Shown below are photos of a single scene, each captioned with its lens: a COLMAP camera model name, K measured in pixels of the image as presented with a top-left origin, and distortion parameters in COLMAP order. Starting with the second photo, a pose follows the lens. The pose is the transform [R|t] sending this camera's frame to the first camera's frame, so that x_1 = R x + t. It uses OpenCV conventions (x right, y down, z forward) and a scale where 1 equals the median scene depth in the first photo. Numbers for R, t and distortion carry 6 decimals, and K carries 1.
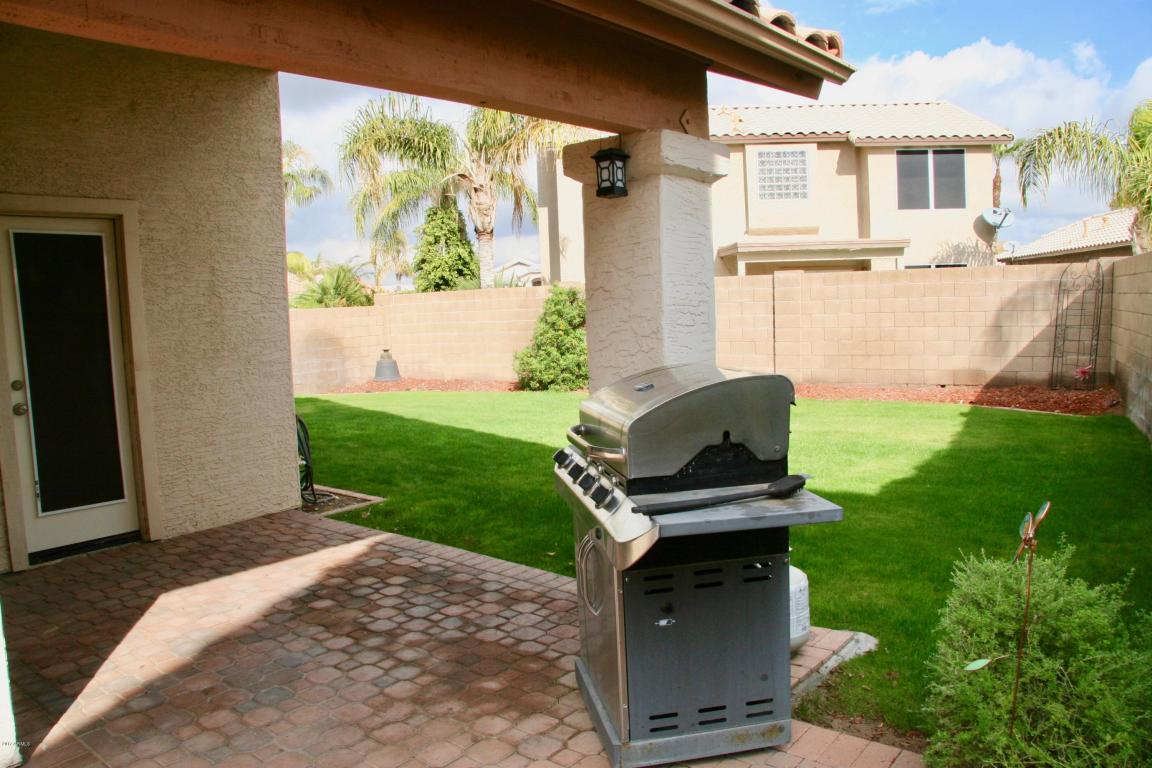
lens RADIAL K [[899.6, 0, 576.0], [0, 899.6, 384.0], [0, 0, 1]] dist [-0.187386, 0.144489]
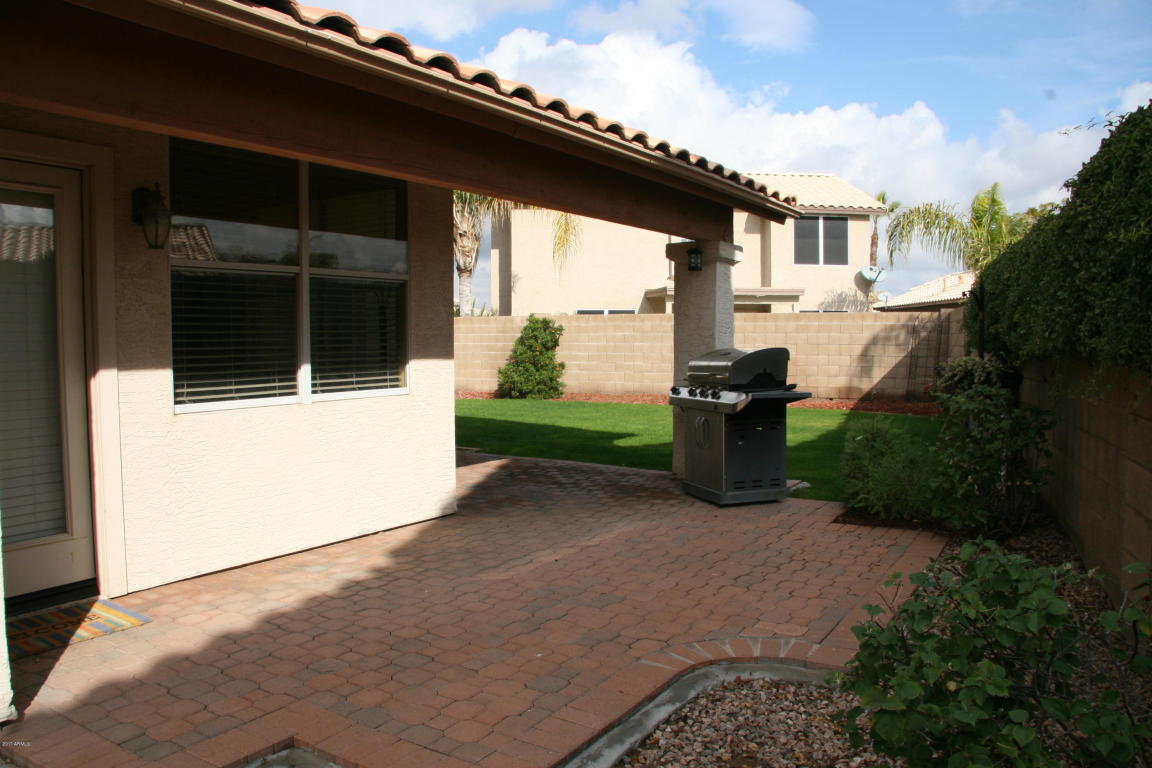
lens RADIAL K [[899.6, 0, 576.0], [0, 899.6, 384.0], [0, 0, 1]] dist [-0.187386, 0.144489]
pose [[0.991526, 0.029138, 0.126596, -0.120518], [-0.024001, 0.998833, -0.041915, 0.037616], [-0.127670, 0.038521, 0.991068, -0.257138]]
